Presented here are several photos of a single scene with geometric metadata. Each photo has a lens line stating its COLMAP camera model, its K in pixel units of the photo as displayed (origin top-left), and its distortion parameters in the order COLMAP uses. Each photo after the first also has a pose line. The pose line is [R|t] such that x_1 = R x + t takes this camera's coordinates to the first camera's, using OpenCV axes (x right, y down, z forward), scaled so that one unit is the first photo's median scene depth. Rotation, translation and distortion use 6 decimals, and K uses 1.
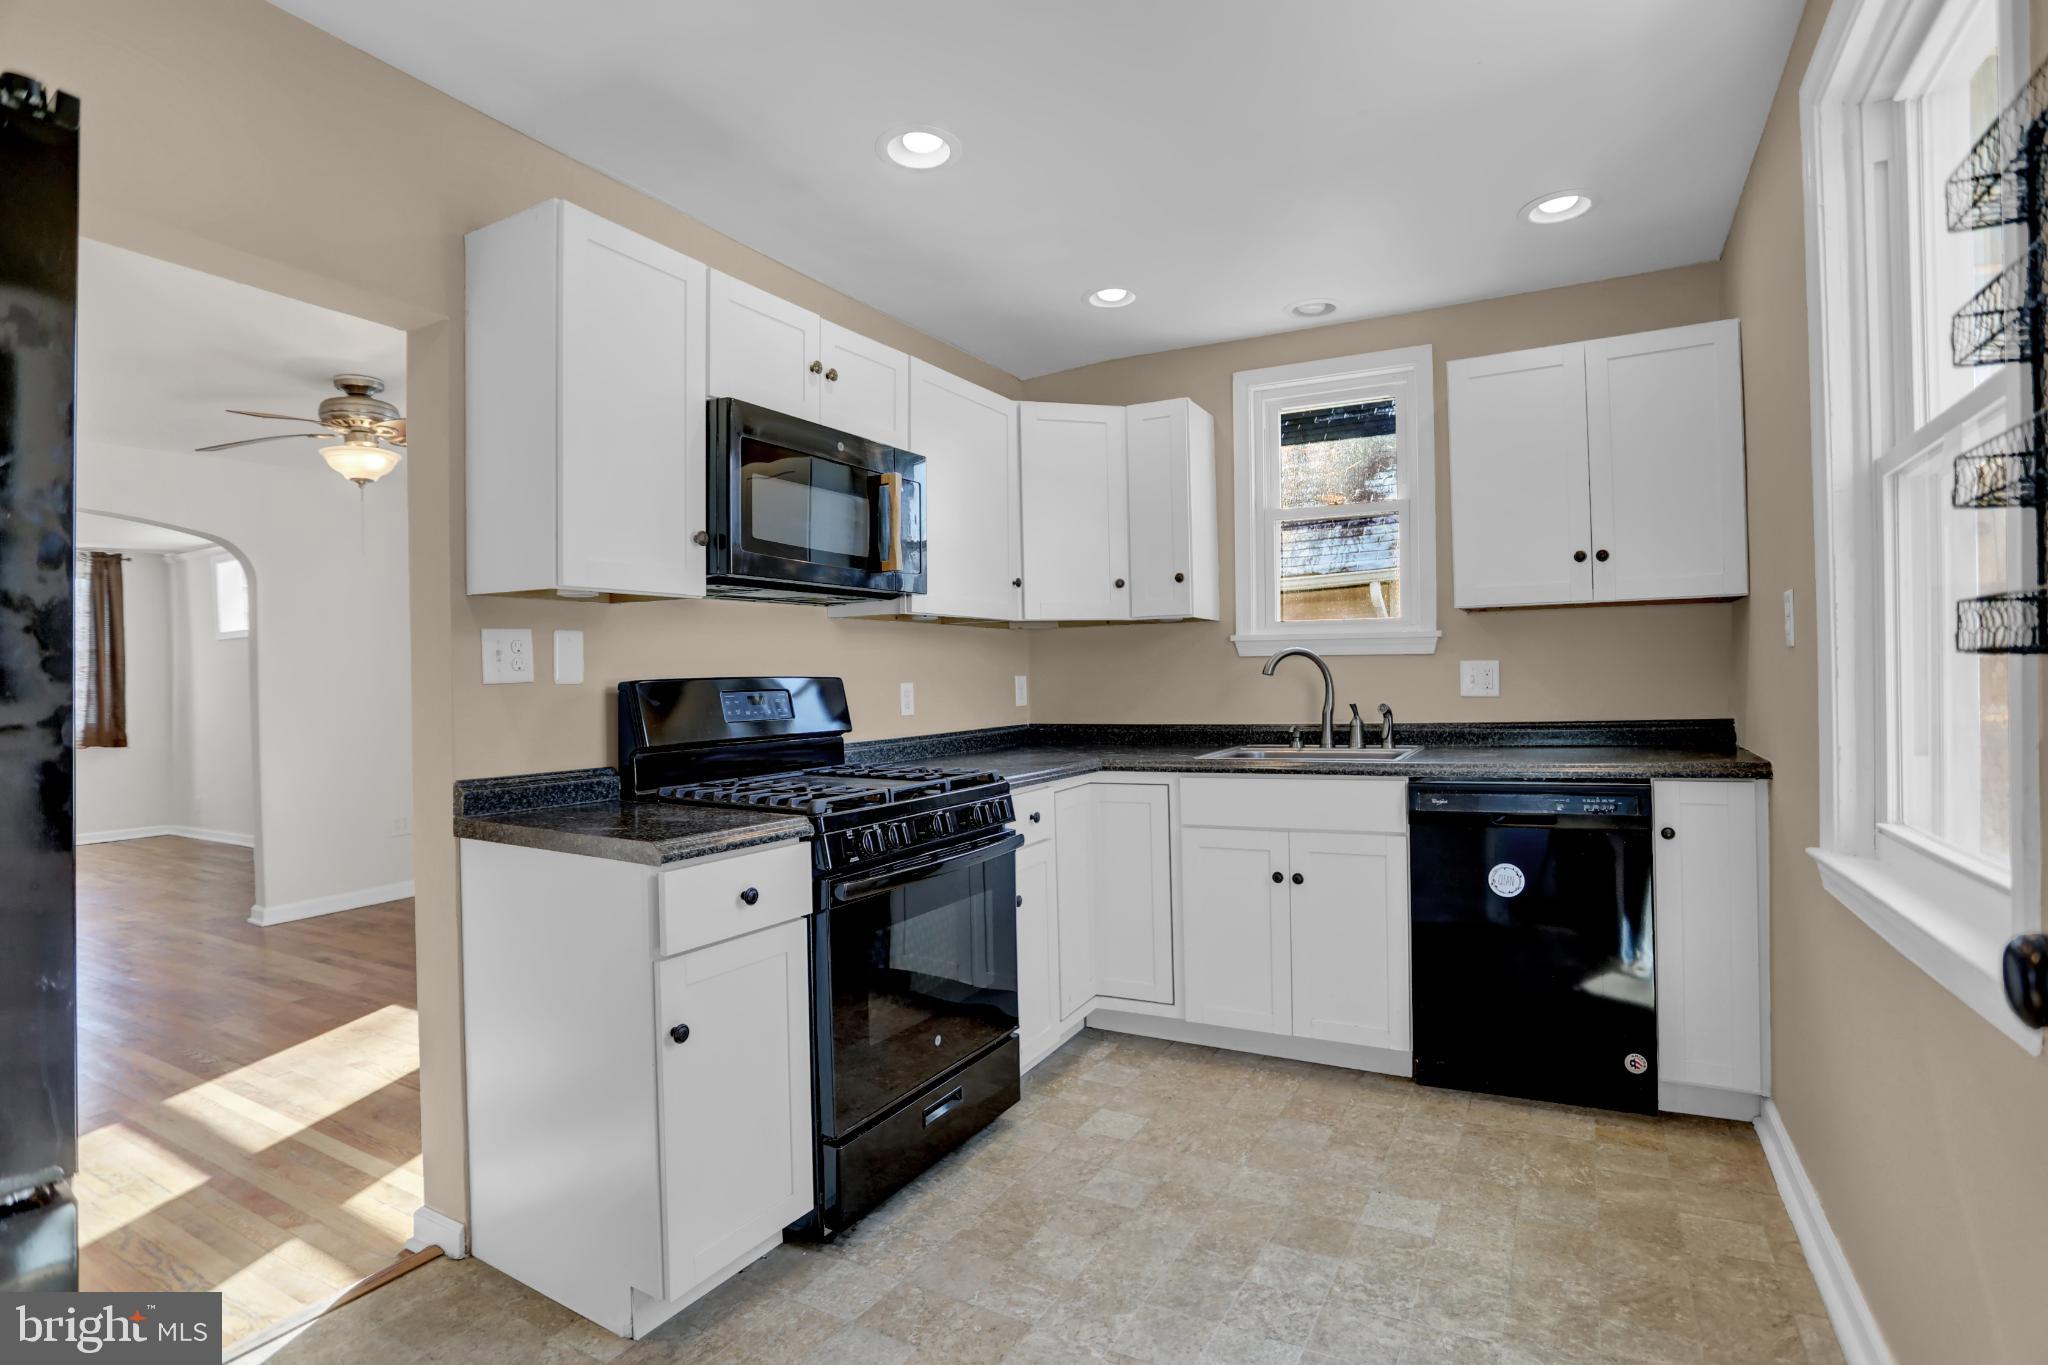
lens RADIAL K [[974.3, 0, 1024.0], [0, 974.3, 682.5], [0, 0, 1]] dist [-0.021510, 0.000273]
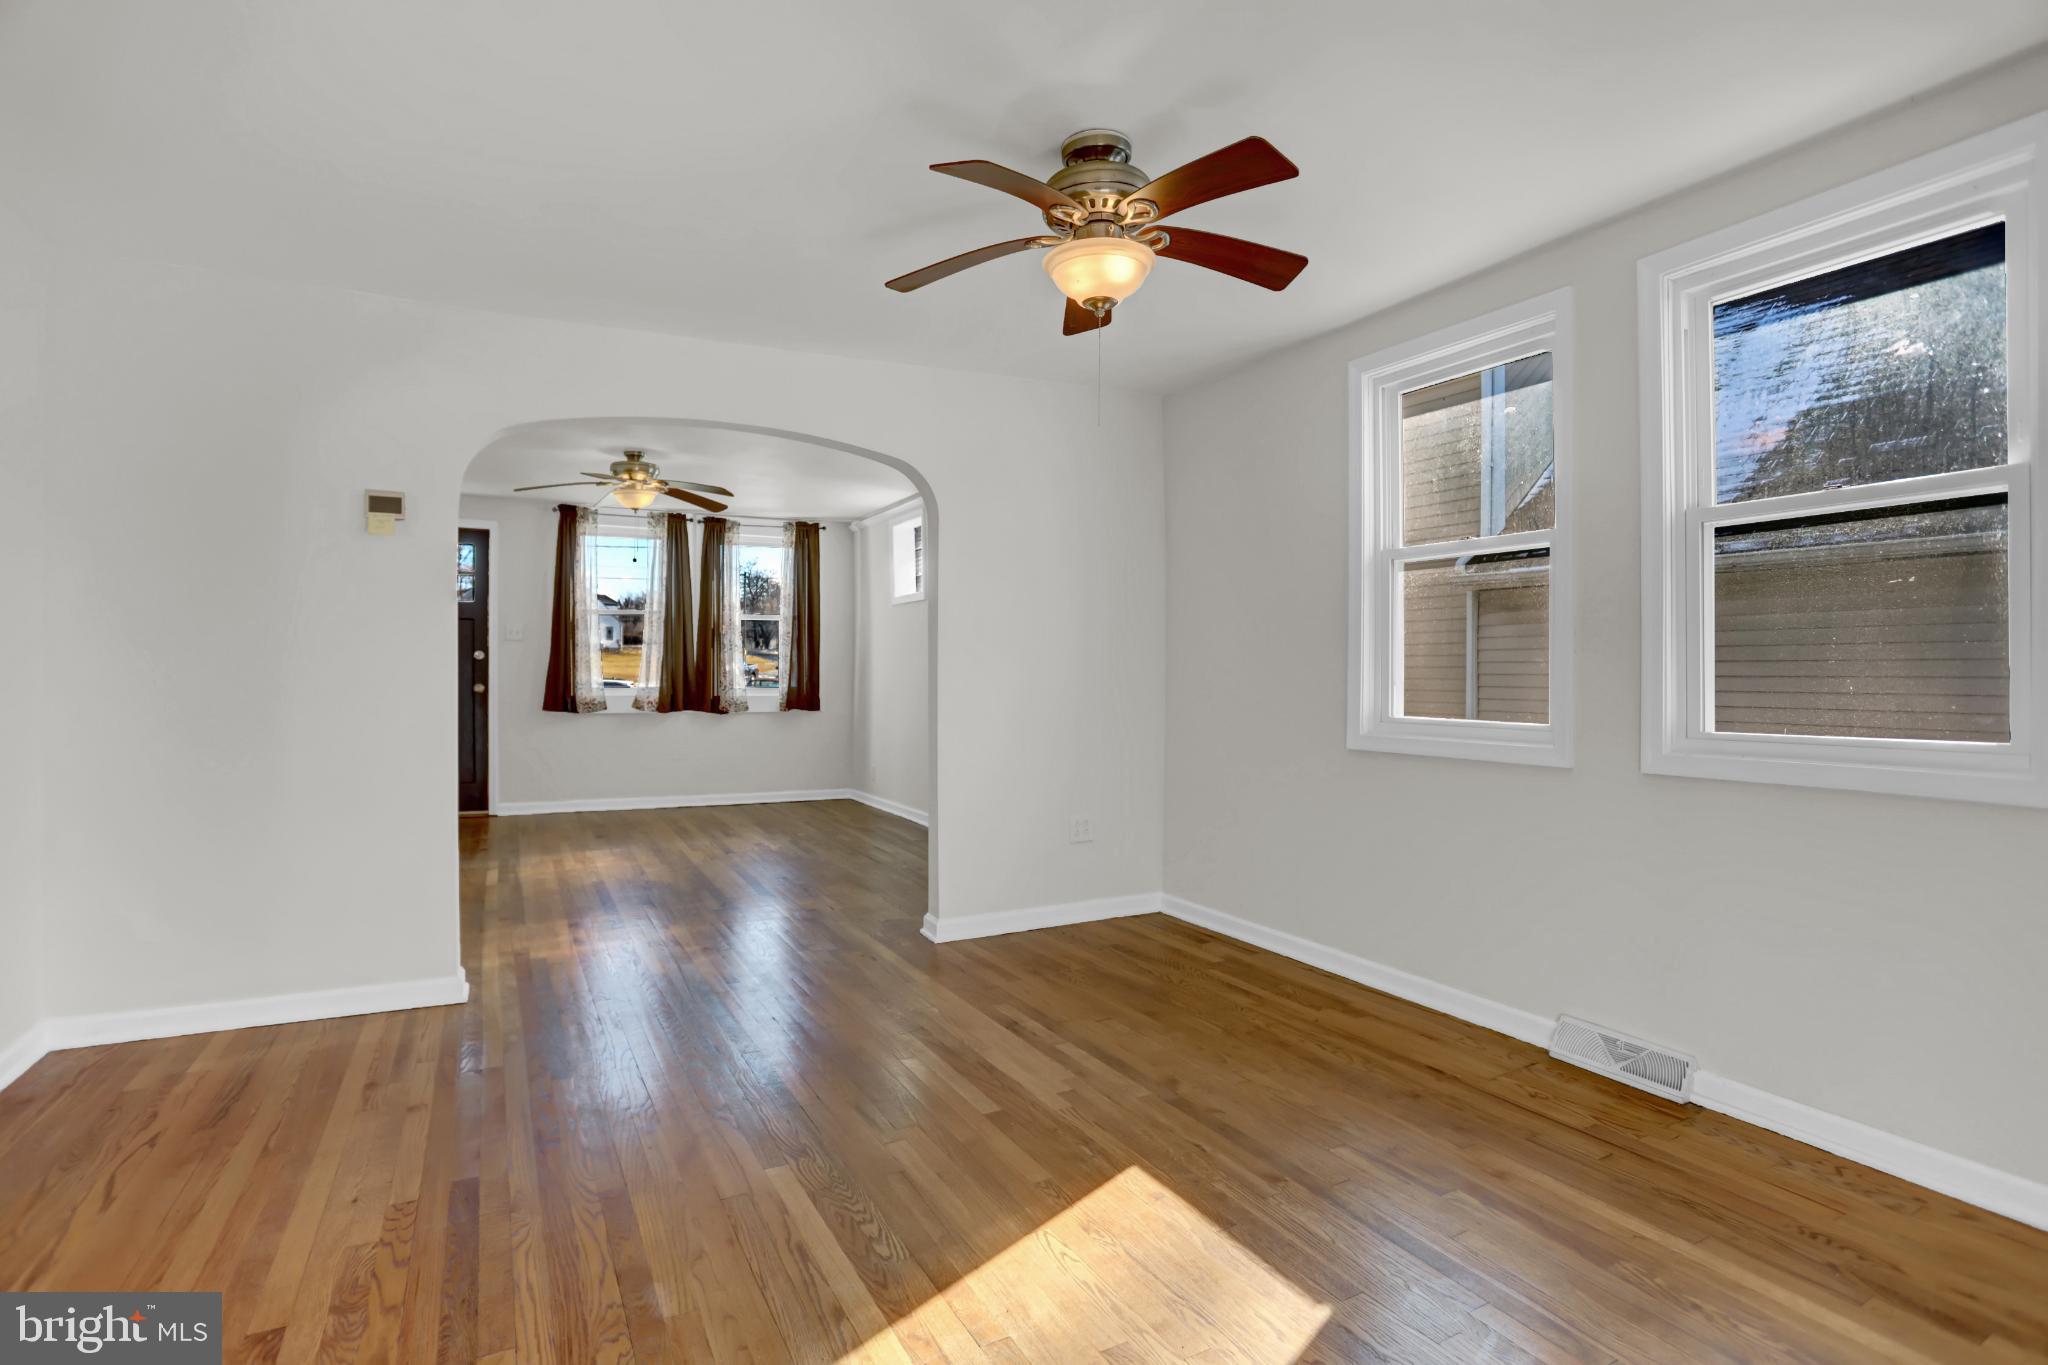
lens RADIAL K [[974.3, 0, 1024.0], [0, 974.3, 682.5], [0, 0, 1]] dist [-0.021510, 0.000273]
pose [[0.849560, 0.030110, -0.526631, -0.306503], [-0.023747, 0.999540, 0.018840, 0.018967], [0.526957, -0.003500, 0.849885, 0.346399]]
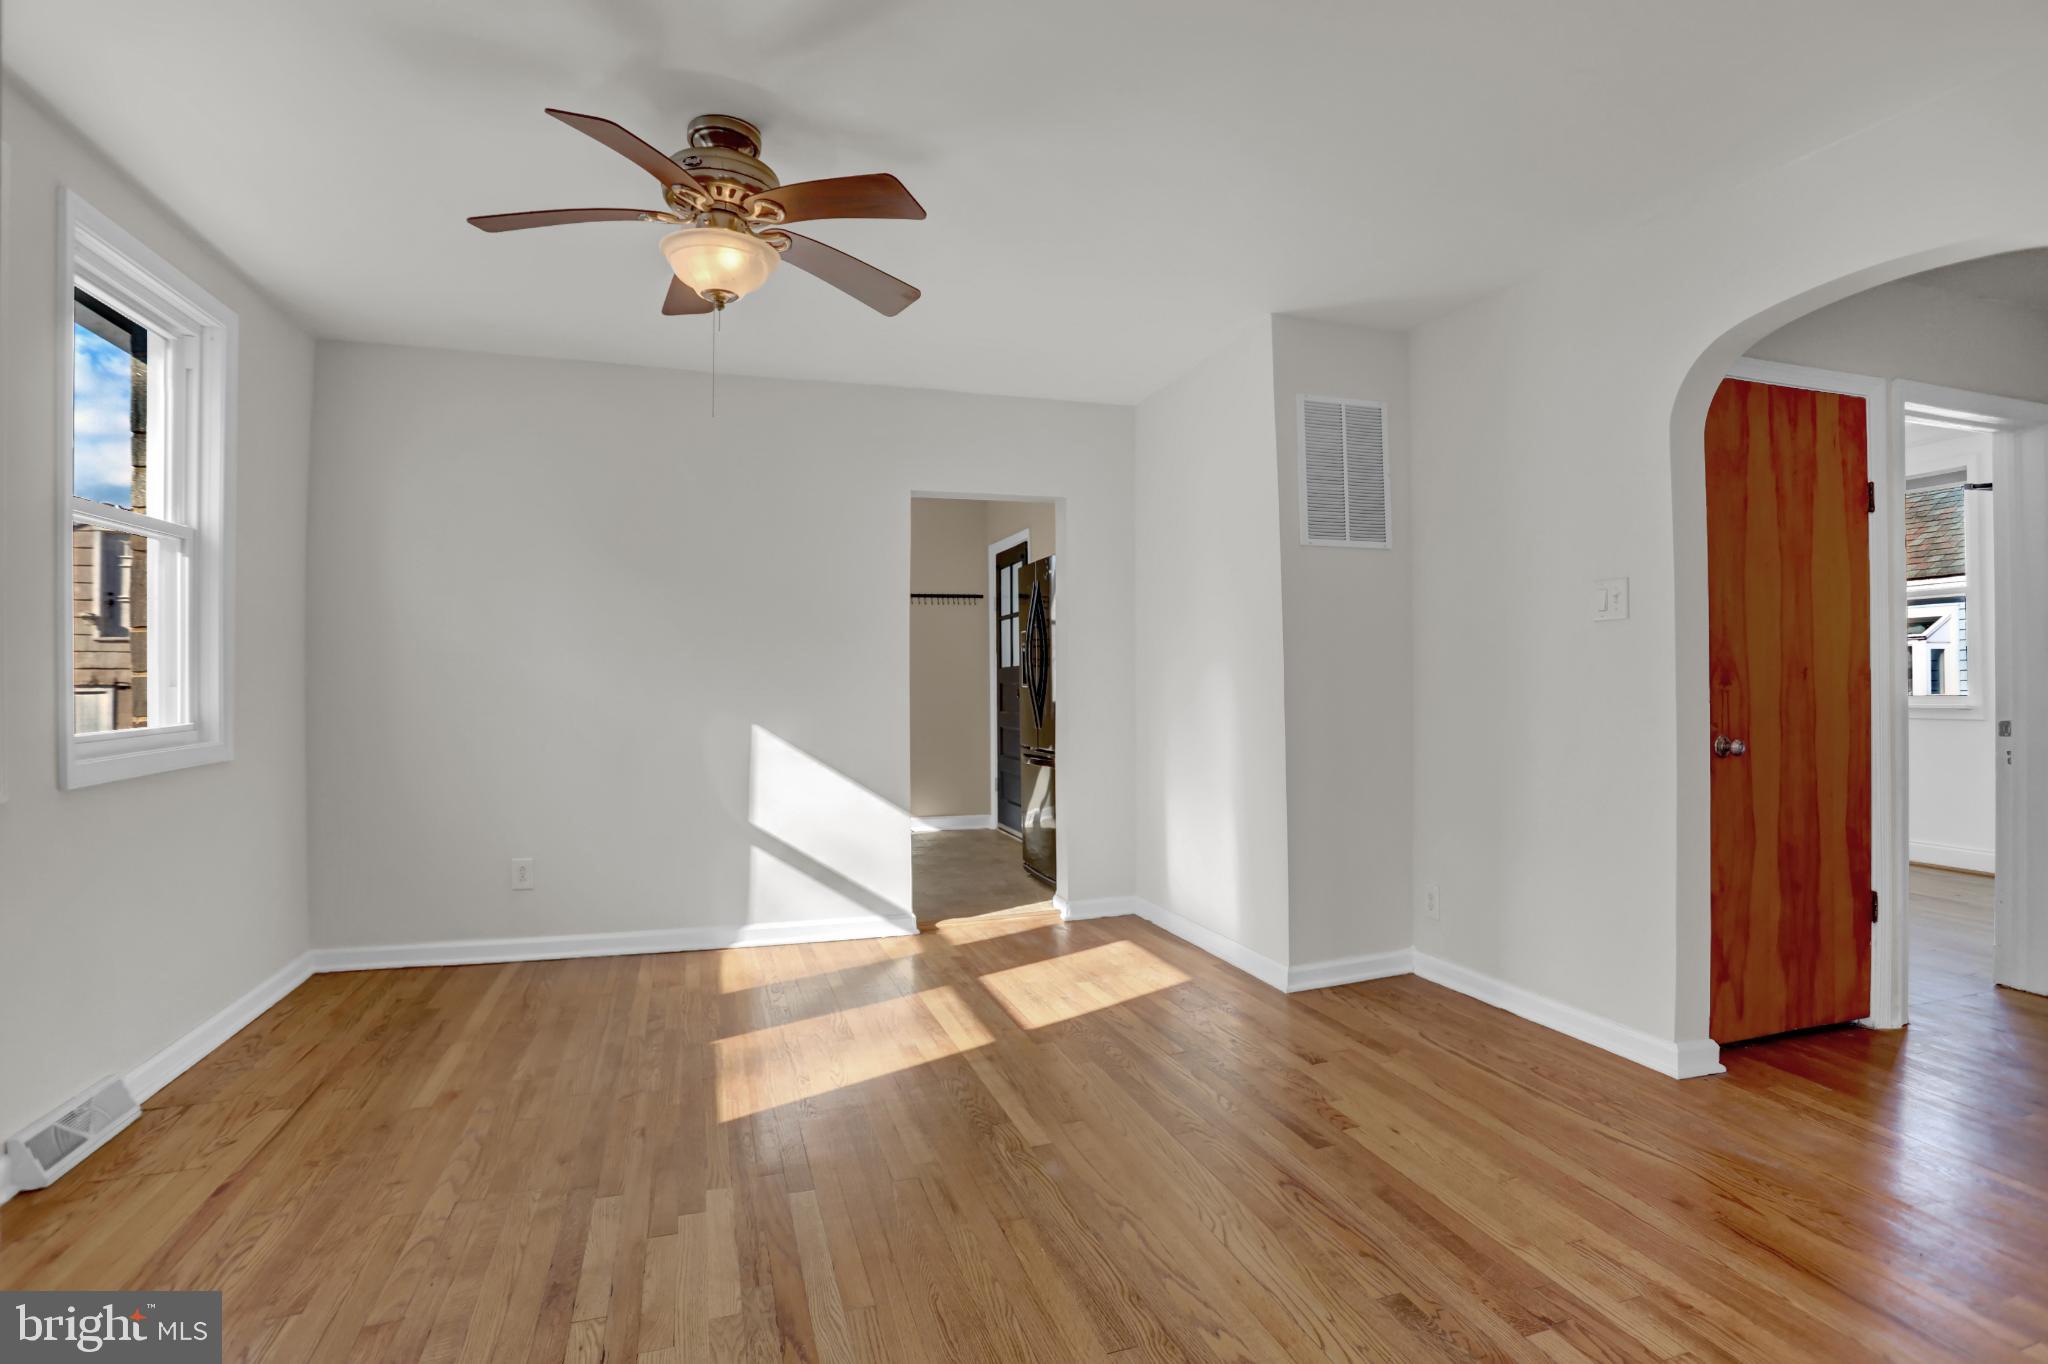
lens RADIAL K [[974.3, 0, 1024.0], [0, 974.3, 682.0], [0, 0, 1]] dist [-0.021510, 0.000273]
pose [[-0.737680, 0.026406, 0.674633, -0.963940], [0.021621, 0.999646, -0.015486, 0.035875], [-0.674804, 0.003163, -0.737990, 1.032289]]
